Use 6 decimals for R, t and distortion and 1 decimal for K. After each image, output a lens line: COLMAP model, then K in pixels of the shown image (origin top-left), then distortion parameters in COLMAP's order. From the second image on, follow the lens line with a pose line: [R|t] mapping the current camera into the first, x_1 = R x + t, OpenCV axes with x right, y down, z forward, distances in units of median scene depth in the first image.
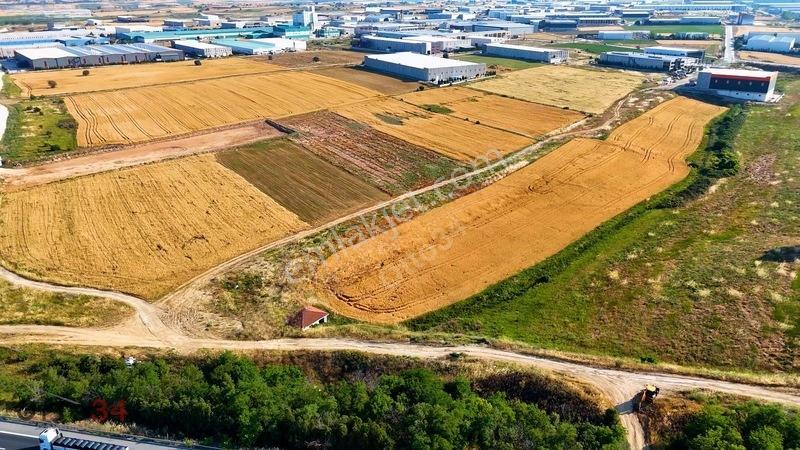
lens RADIAL K [[587.8, 0, 400.0], [0, 587.8, 225.0], [0, 0, 1]] dist [0.096477, -0.096189]
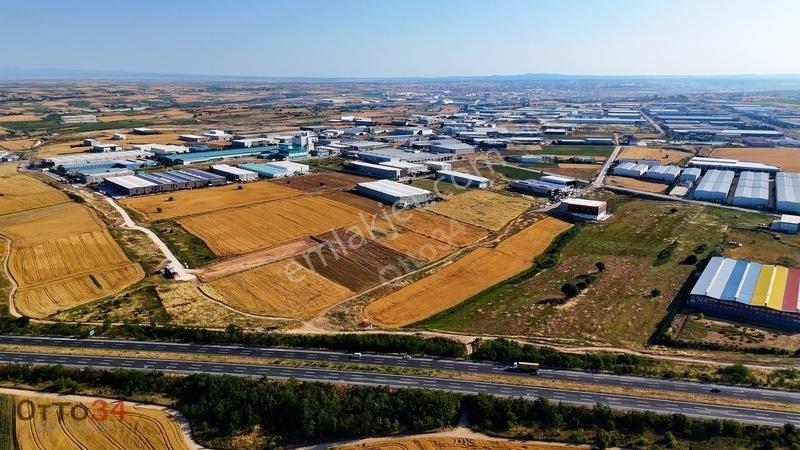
lens RADIAL K [[587.8, 0, 400.0], [0, 587.8, 225.0], [0, 0, 1]] dist [0.096477, -0.096189]
pose [[0.998186, -0.009671, 0.059419, -0.068359], [0.017334, 0.991384, -0.129835, 0.022851], [-0.057652, 0.130630, 0.989754, -0.810727]]
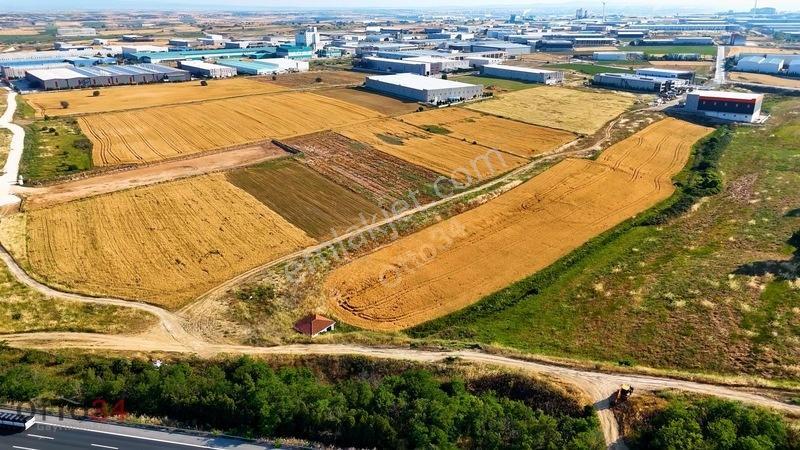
lens RADIAL K [[587.8, 0, 400.0], [0, 587.8, 225.0], [0, 0, 1]] dist [0.096477, -0.096189]
pose [[1.000000, 0.000681, 0.000533, -0.001064], [-0.000667, 0.999658, -0.026137, -0.000439], [-0.000551, 0.026137, 0.999658, -0.043487]]
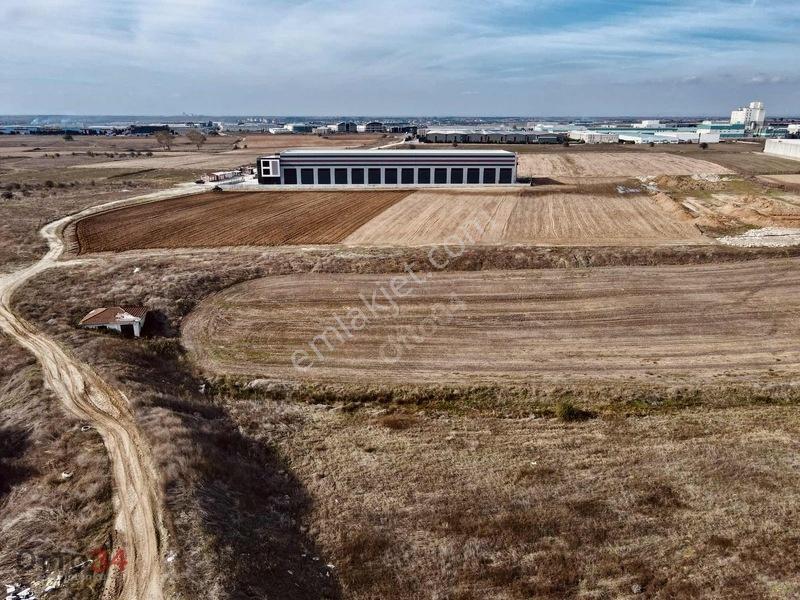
lens RADIAL K [[588.7, 0, 400.0], [0, 588.7, 300.0], [0, 0, 1]] dist [0.003858, 0.021293]
pose [[0.731734, 0.214133, -0.647080, 0.223201], [-0.261394, 0.964940, 0.023729, 0.018157], [0.629475, 0.151780, 0.762052, 0.312659]]
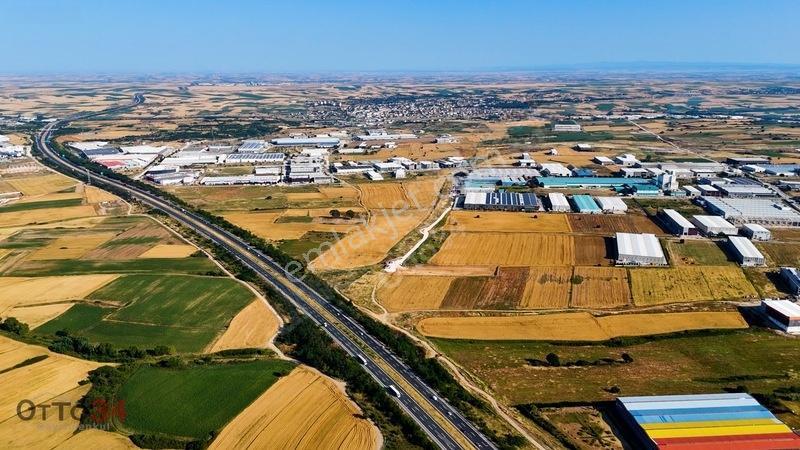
lens RADIAL K [[587.8, 0, 400.0], [0, 587.8, 225.0], [0, 0, 1]] dist [0.096477, -0.096189]
pose [[0.675599, 0.194807, -0.711067, 1.239698], [-0.274682, 0.961532, 0.002444, -0.252835], [0.684190, 0.193666, 0.703120, -1.022219]]
